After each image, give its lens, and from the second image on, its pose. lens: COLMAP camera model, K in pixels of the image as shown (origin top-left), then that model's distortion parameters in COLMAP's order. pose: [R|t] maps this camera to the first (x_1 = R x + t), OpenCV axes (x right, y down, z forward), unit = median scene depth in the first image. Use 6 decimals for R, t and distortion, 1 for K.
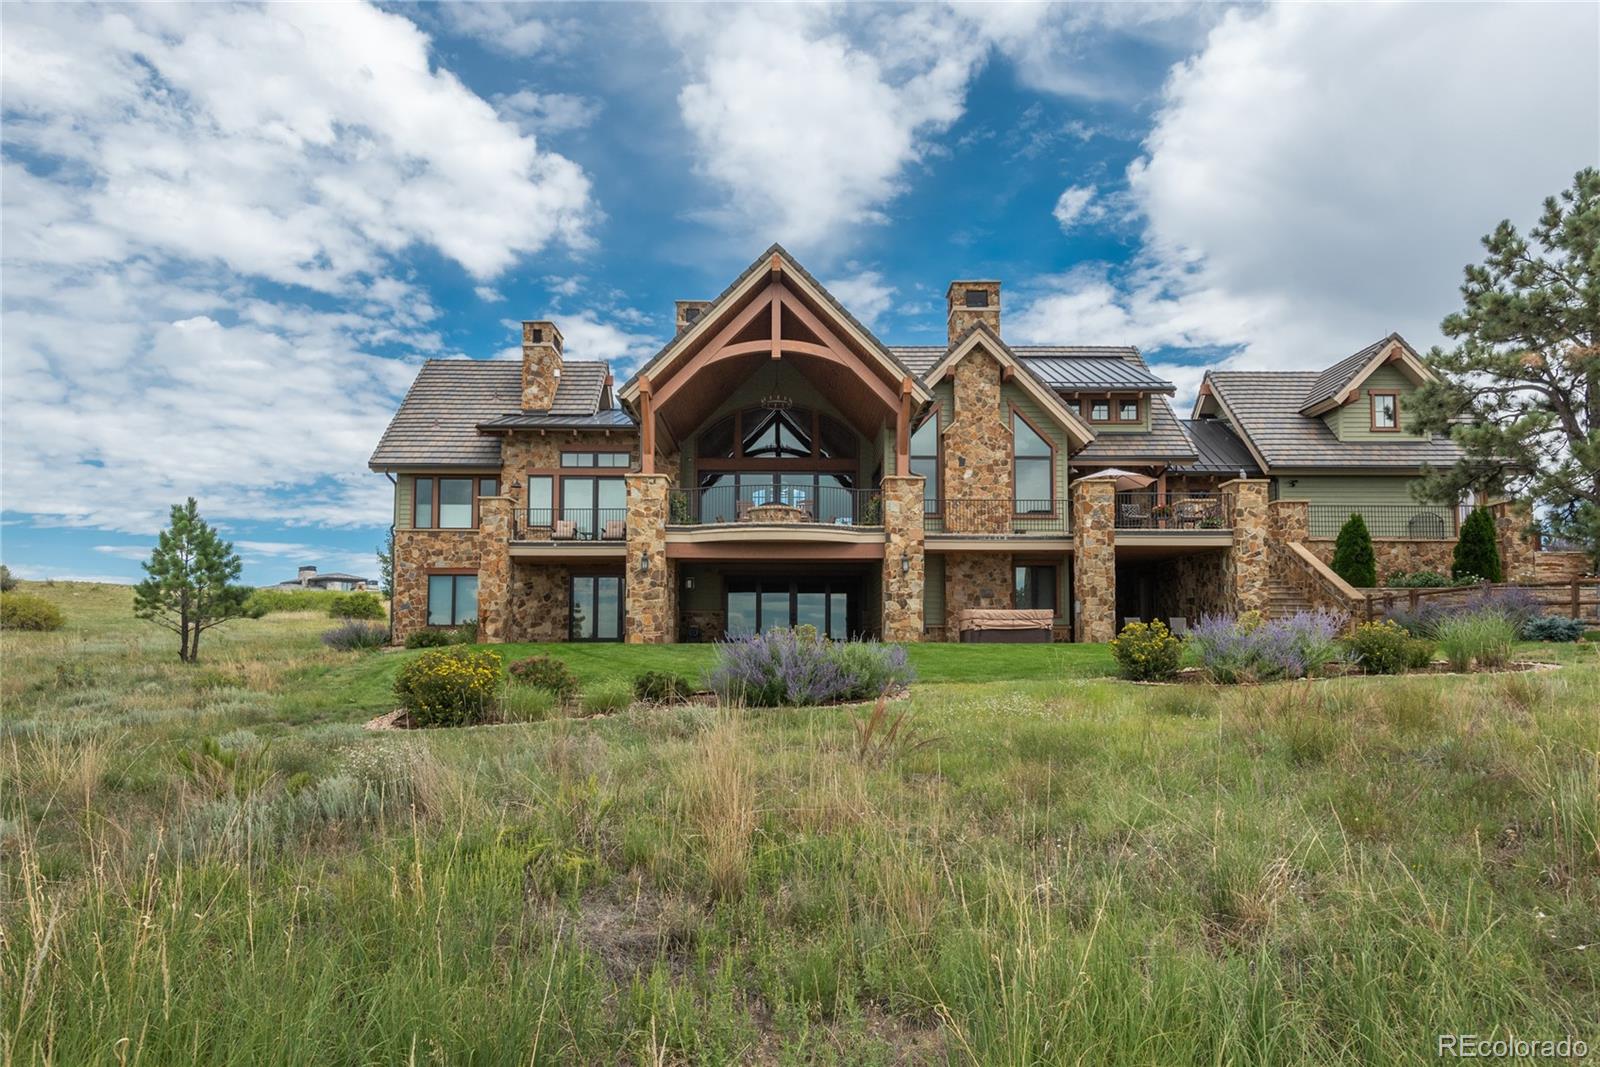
lens RADIAL K [[878.2, 0, 844.2], [0, 878.2, 407.5], [0, 0, 1]] dist [0.005430, 0.000350]
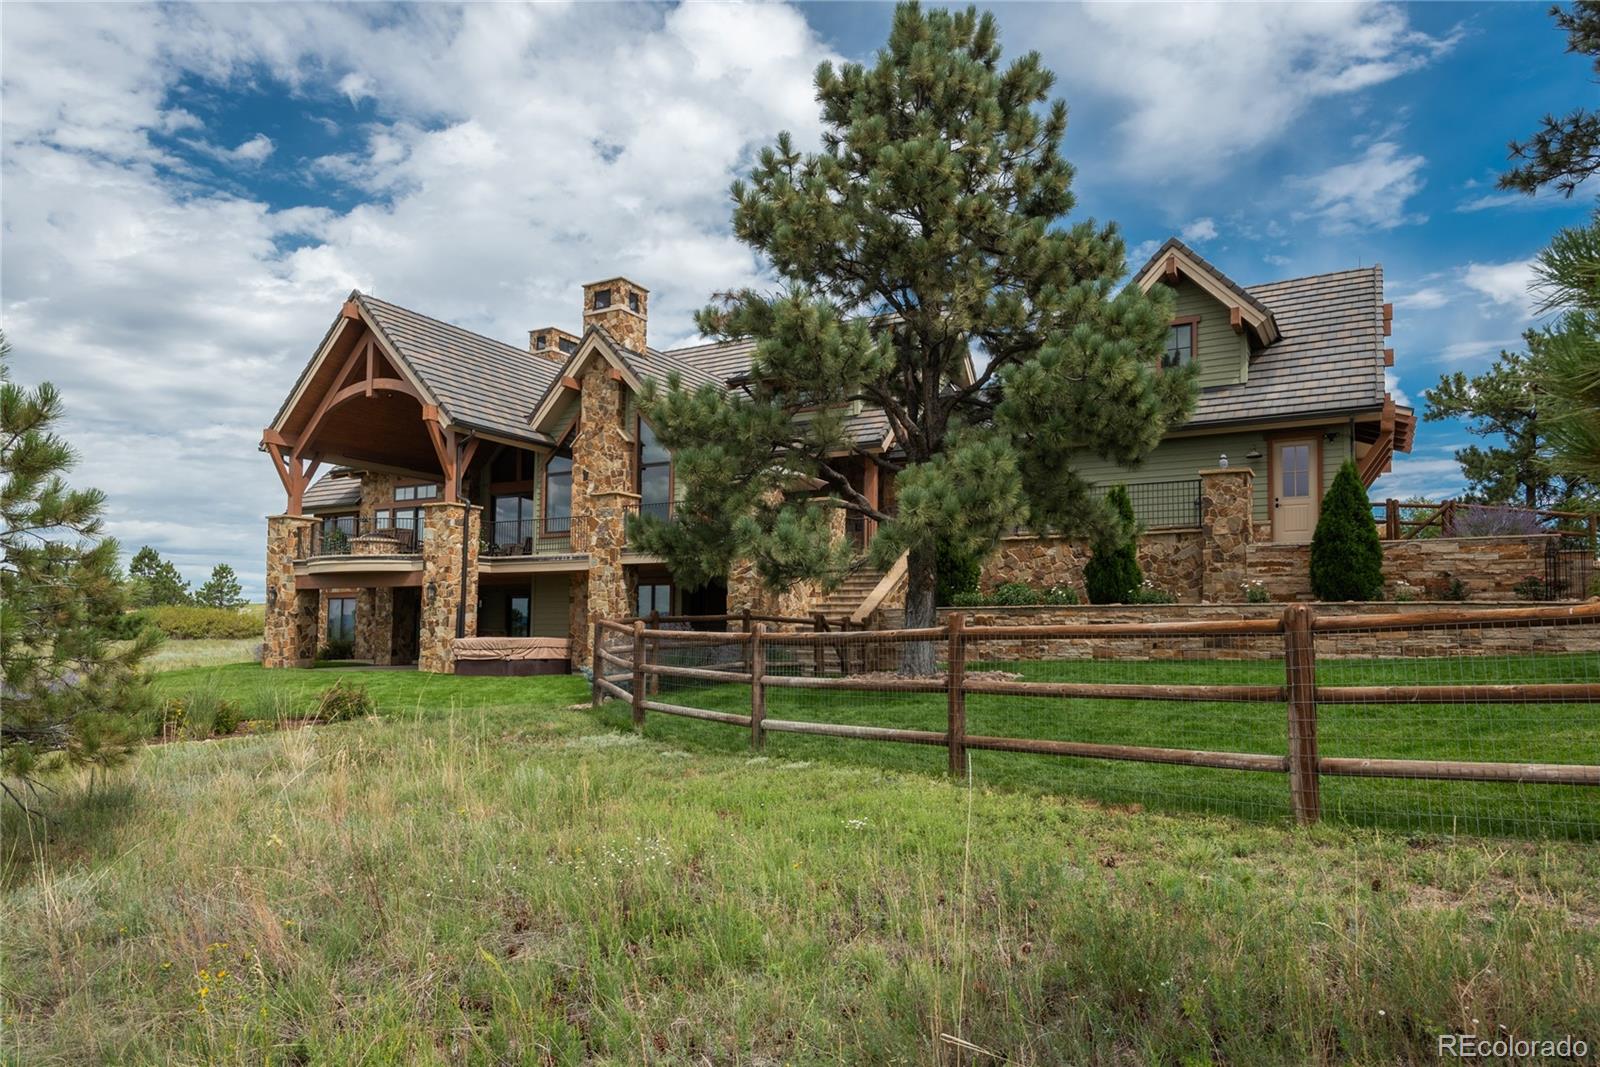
lens RADIAL K [[864.7, 0, 904.2], [0, 864.7, 449.0], [0, 0, 1]] dist [0.031355, -0.000260]
pose [[0.889114, -0.087256, -0.449291, 0.859213], [0.120426, 0.991669, 0.045724, 0.031473], [0.441558, -0.094760, 0.892214, 0.313407]]
